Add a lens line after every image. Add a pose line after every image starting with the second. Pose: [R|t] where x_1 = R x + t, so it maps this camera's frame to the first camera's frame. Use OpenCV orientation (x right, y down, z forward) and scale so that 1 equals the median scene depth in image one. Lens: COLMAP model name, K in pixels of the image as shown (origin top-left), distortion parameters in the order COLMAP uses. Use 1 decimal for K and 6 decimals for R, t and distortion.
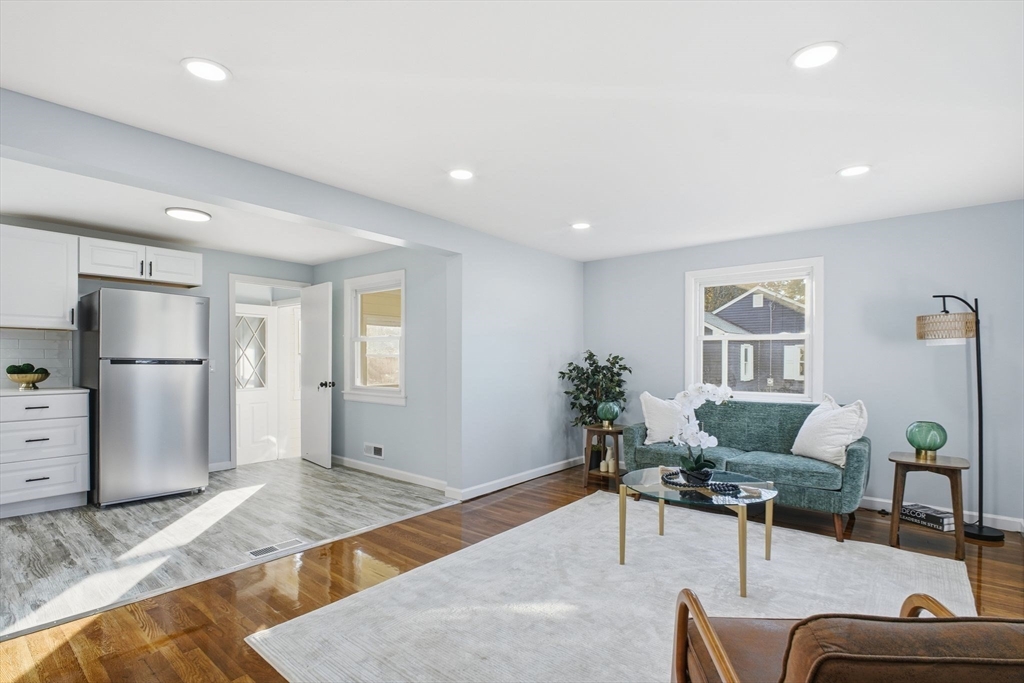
lens RADIAL K [[483.5, 0, 475.6], [0, 483.5, 364.0], [0, 0, 1]] dist [0.003079, -0.005876]
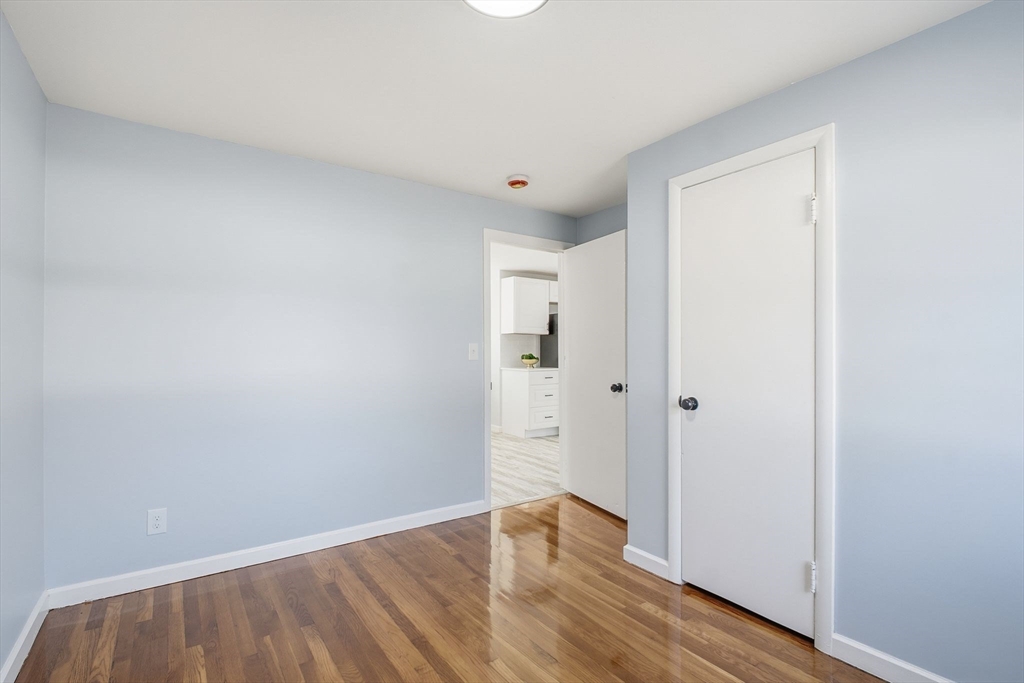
lens RADIAL K [[483.5, 0, 511.4], [0, 483.5, 343.6], [0, 0, 1]] dist [0.003079, -0.005876]
pose [[0.974960, -0.004536, -0.222334, -0.576792], [0.001303, 0.999891, -0.014688, -0.011955], [0.222376, 0.014030, 0.974860, -0.741932]]
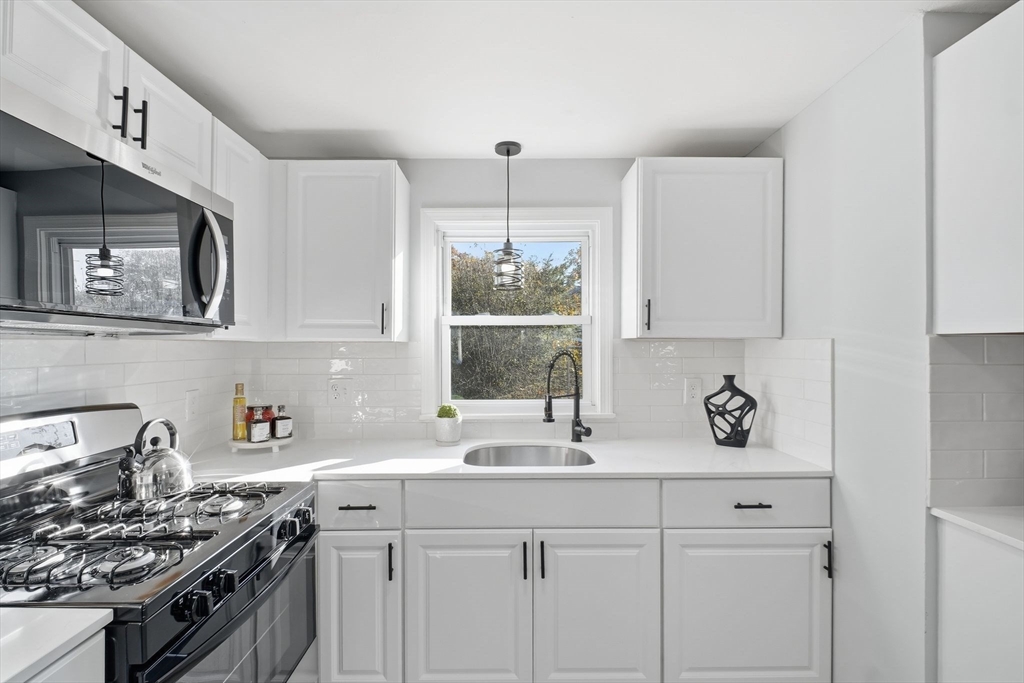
lens RADIAL K [[483.5, 0, 507.7], [0, 483.5, 343.8], [0, 0, 1]] dist [0.003079, -0.005876]
pose [[0.667969, -0.006648, -0.744159, -0.946697], [-0.007335, 0.999853, -0.015515, -0.059092], [0.744153, 0.015822, 0.667822, 0.489264]]
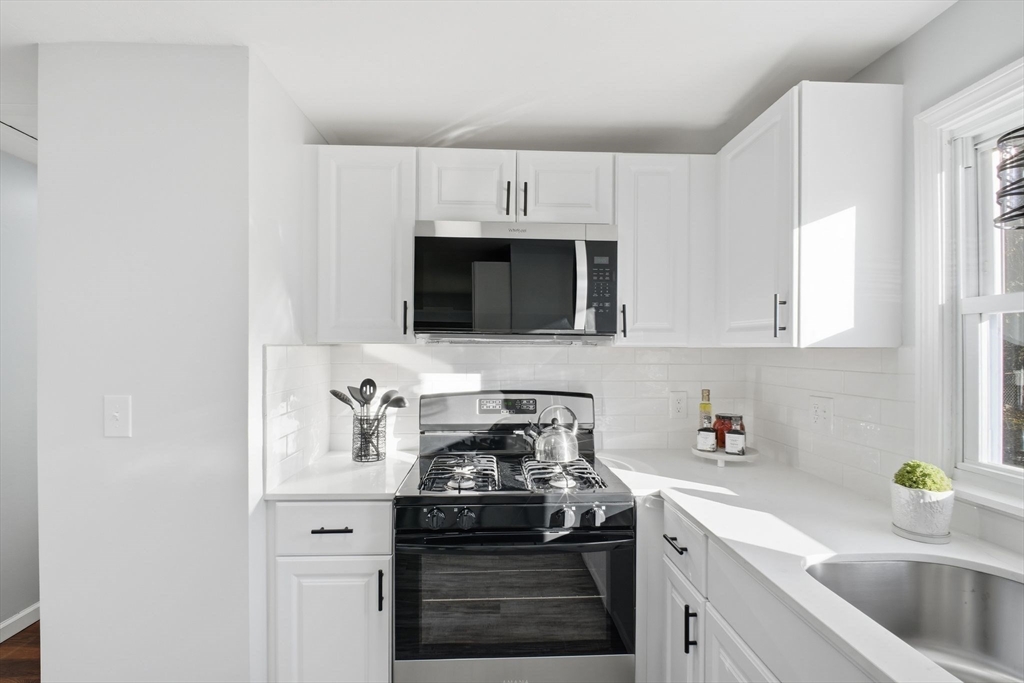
lens RADIAL K [[483.5, 0, 508.1], [0, 483.5, 347.8], [0, 0, 1]] dist [0.003079, -0.005876]
pose [[-0.715592, -0.003100, -0.698512, -1.012598], [-0.012247, 0.999892, 0.008109, -0.068802], [0.698411, 0.014358, -0.715553, 0.857005]]
